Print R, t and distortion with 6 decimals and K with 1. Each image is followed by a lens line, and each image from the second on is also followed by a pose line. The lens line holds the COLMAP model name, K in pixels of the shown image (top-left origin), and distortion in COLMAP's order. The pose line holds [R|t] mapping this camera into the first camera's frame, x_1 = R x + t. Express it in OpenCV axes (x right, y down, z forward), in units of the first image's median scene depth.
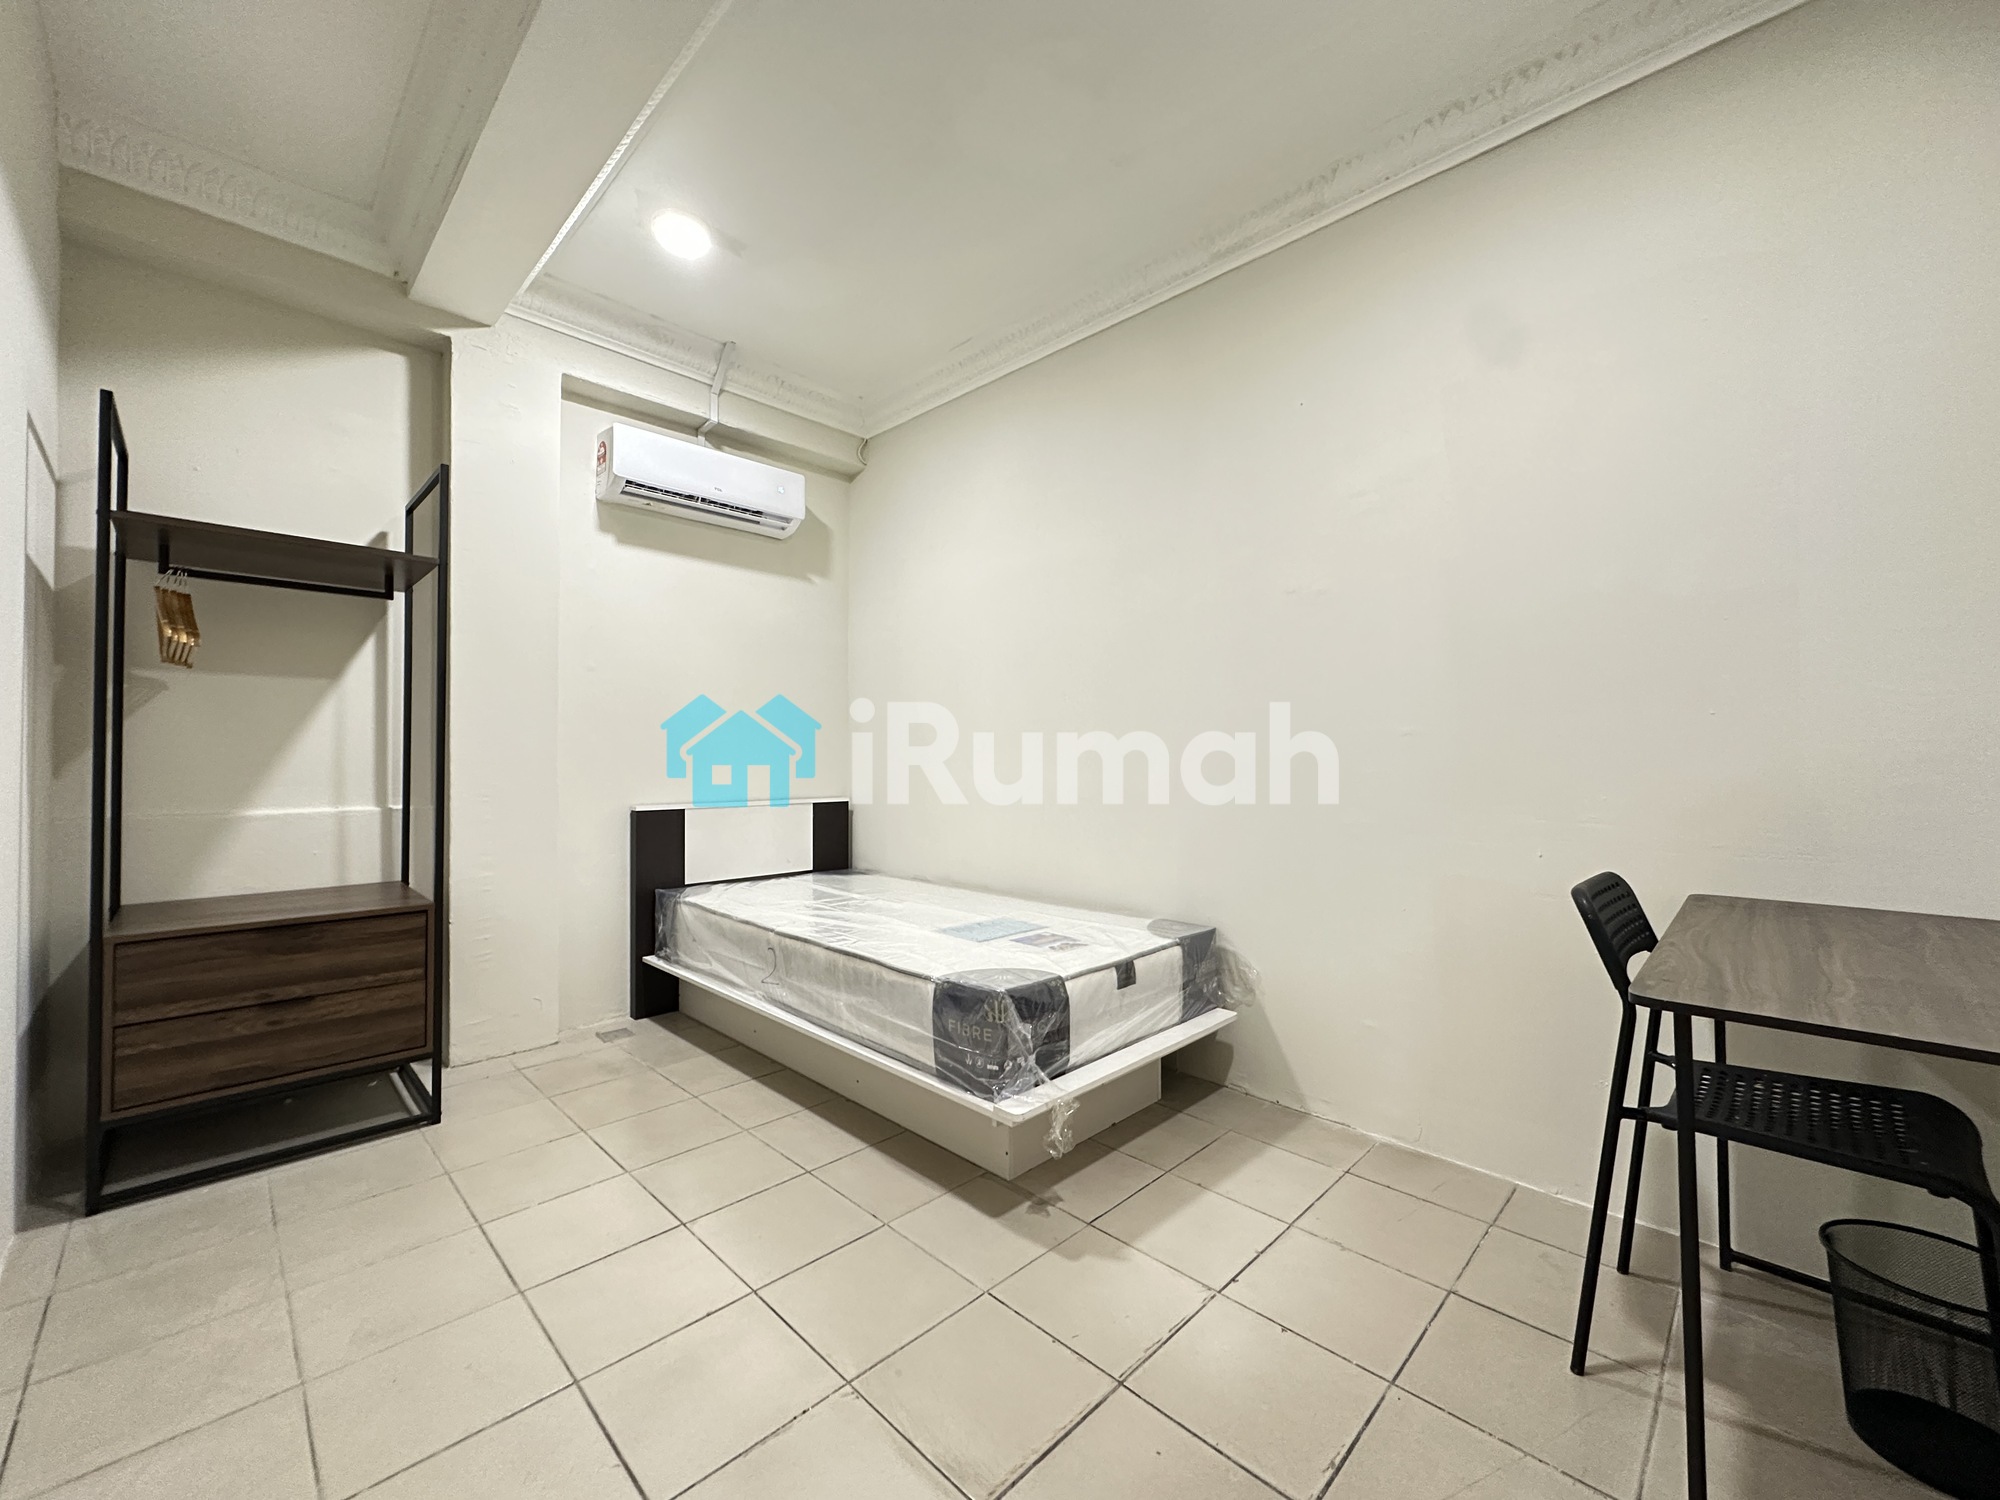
lens RADIAL K [[797.9, 0, 1000.6], [0, 797.9, 749.9], [0, 0, 1]] dist [-0.002992, 0.000370]
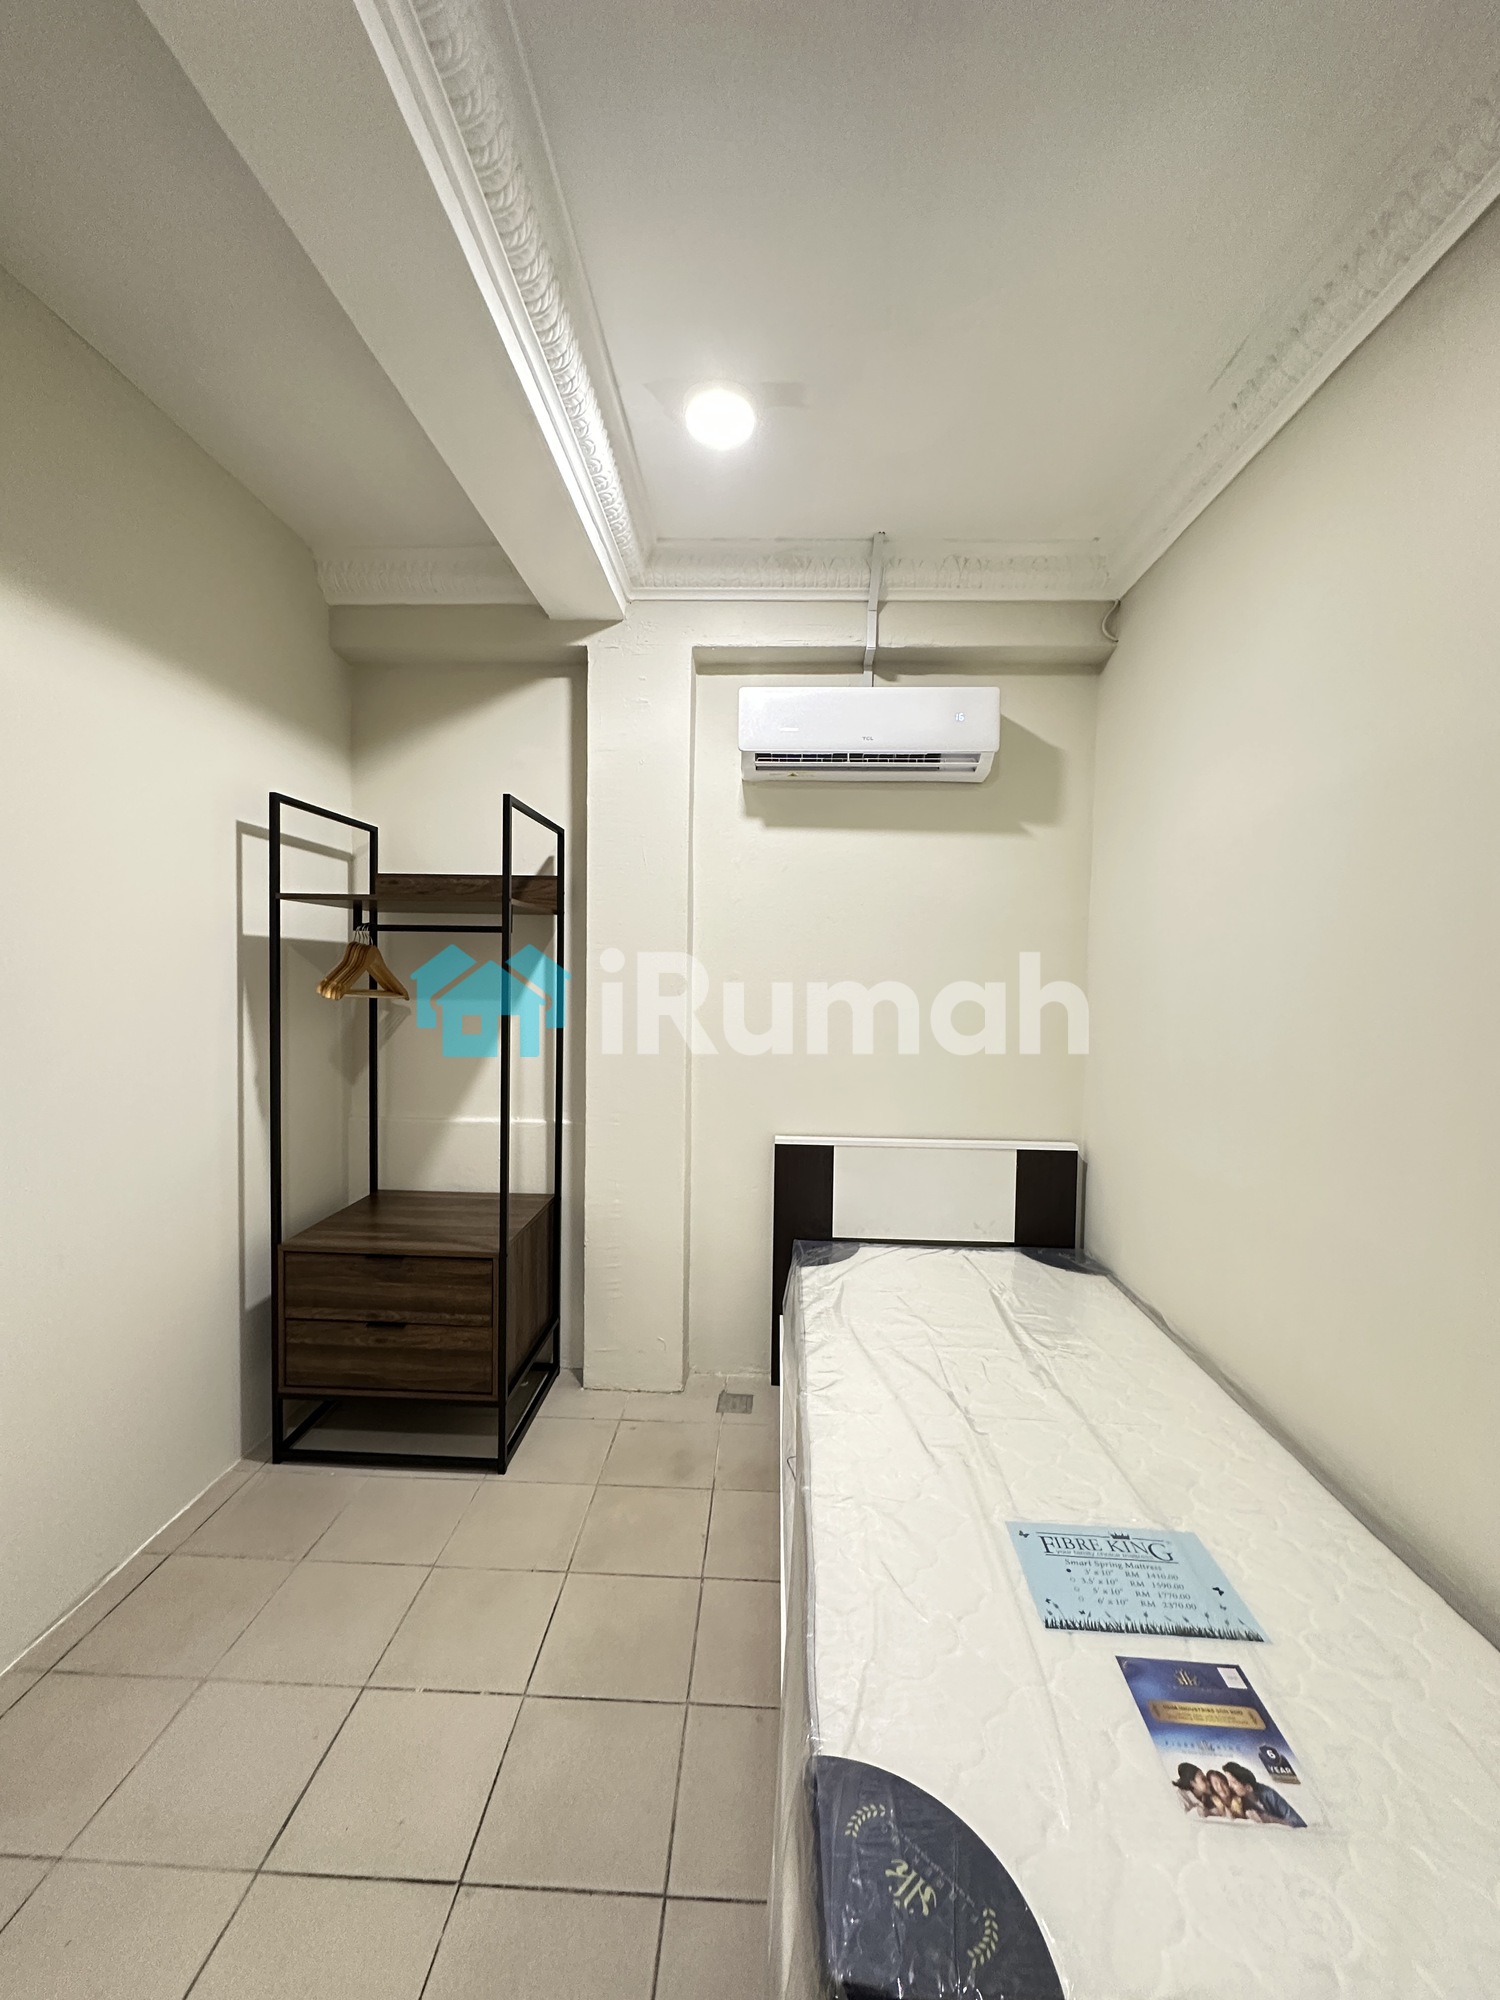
lens RADIAL K [[797.9, 0, 748.3], [0, 797.9, 997.9], [0, 0, 1]] dist [-0.002992, 0.000370]
pose [[0.674678, 0.036010, -0.737233, 0.159031], [-0.005819, 0.999038, 0.043473, -0.127638], [0.738089, -0.025040, 0.674238, 0.454453]]
